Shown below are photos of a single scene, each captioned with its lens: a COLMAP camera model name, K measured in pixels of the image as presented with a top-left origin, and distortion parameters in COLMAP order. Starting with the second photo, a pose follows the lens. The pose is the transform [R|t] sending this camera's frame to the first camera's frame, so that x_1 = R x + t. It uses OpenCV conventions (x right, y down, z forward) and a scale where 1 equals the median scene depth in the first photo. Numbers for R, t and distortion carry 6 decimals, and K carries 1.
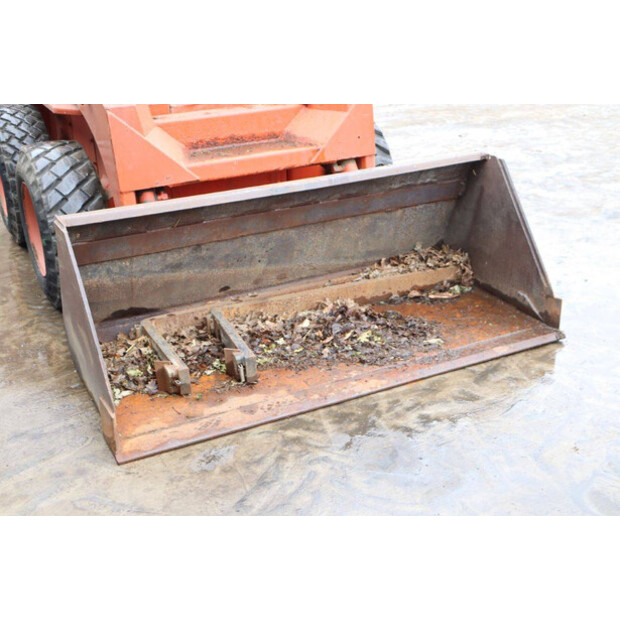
lens RADIAL K [[812.9, 0, 310.0], [0, 812.9, 310.0], [0, 0, 1]] dist [-0.009163, 0.363422]
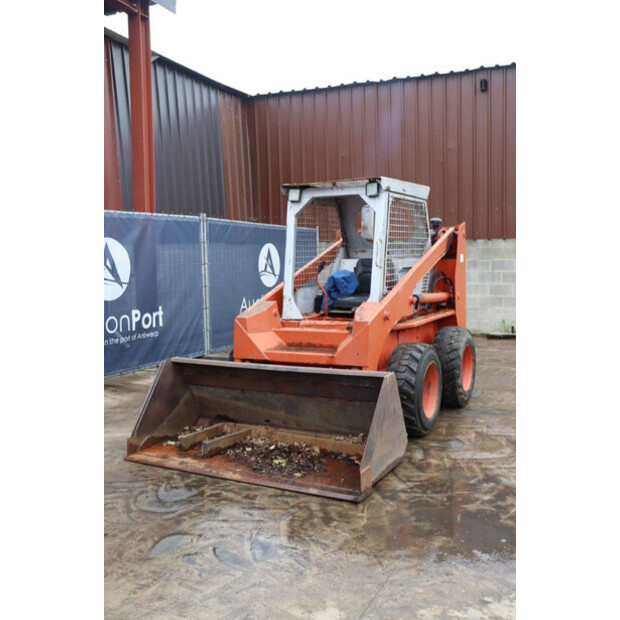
lens RADIAL K [[656.3, 0, 310.0], [0, 656.3, 310.0], [0, 0, 1]] dist [-0.094716, 0.211887]
pose [[0.571856, 0.088372, -0.815580, 1.155048], [-0.323471, 0.937921, -0.125179, -0.109853], [0.753888, 0.335401, 0.564942, 0.176229]]
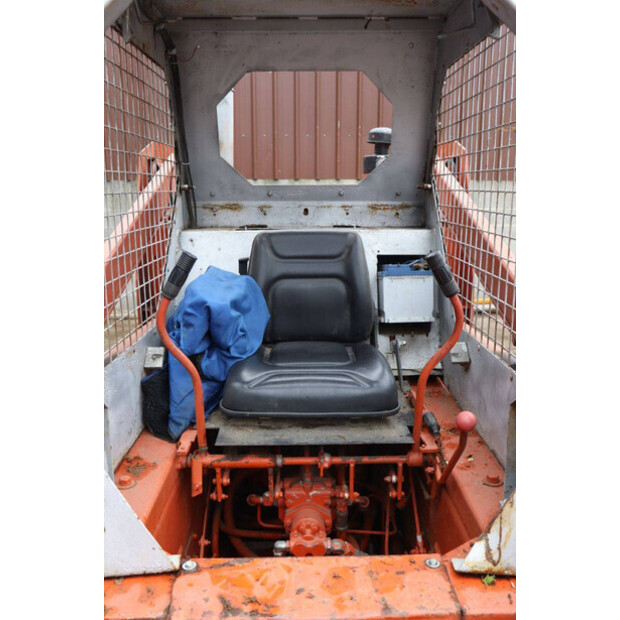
lens RADIAL K [[594.8, 0, 310.0], [0, 594.8, 310.0], [0, 0, 1]] dist [-0.002859, 0.000008]
pose [[0.895951, 0.111071, -0.430040, -0.026201], [-0.194102, 0.968790, -0.154176, -0.383927], [0.399494, 0.221606, 0.889548, 0.839613]]
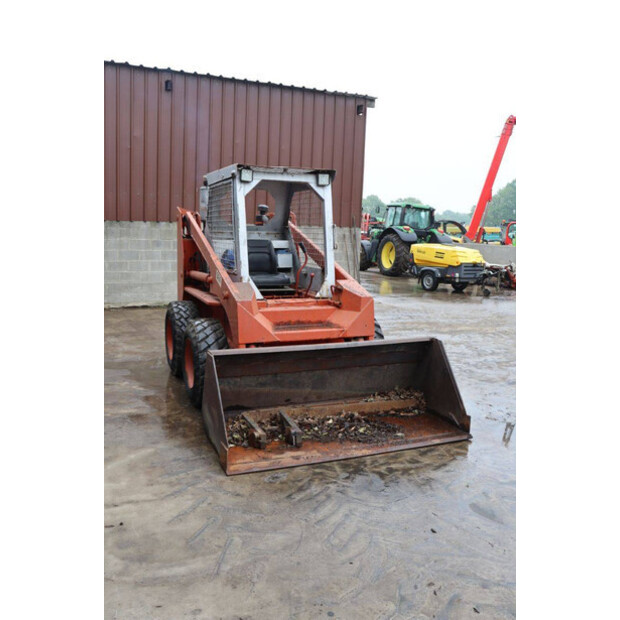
lens RADIAL K [[556.2, 0, 310.0], [0, 556.2, 310.0], [0, 0, 1]] dist [-0.170199, 0.229322]
pose [[0.995831, 0.060255, -0.068489, 0.019079], [-0.076268, 0.961852, -0.262726, 0.105667], [0.050046, 0.266854, 0.962437, -0.261130]]
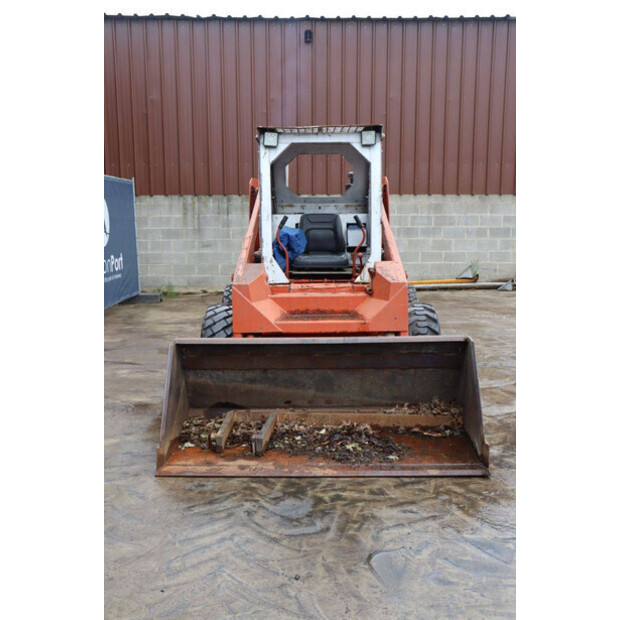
lens RADIAL K [[656.3, 0, 310.0], [0, 656.3, 310.0], [0, 0, 1]] dist [-0.094716, 0.211887]
pose [[0.885447, 0.094962, -0.454935, 0.507458], [-0.199563, 0.961748, -0.187659, 0.032450], [0.419712, 0.256950, 0.870527, -0.127094]]
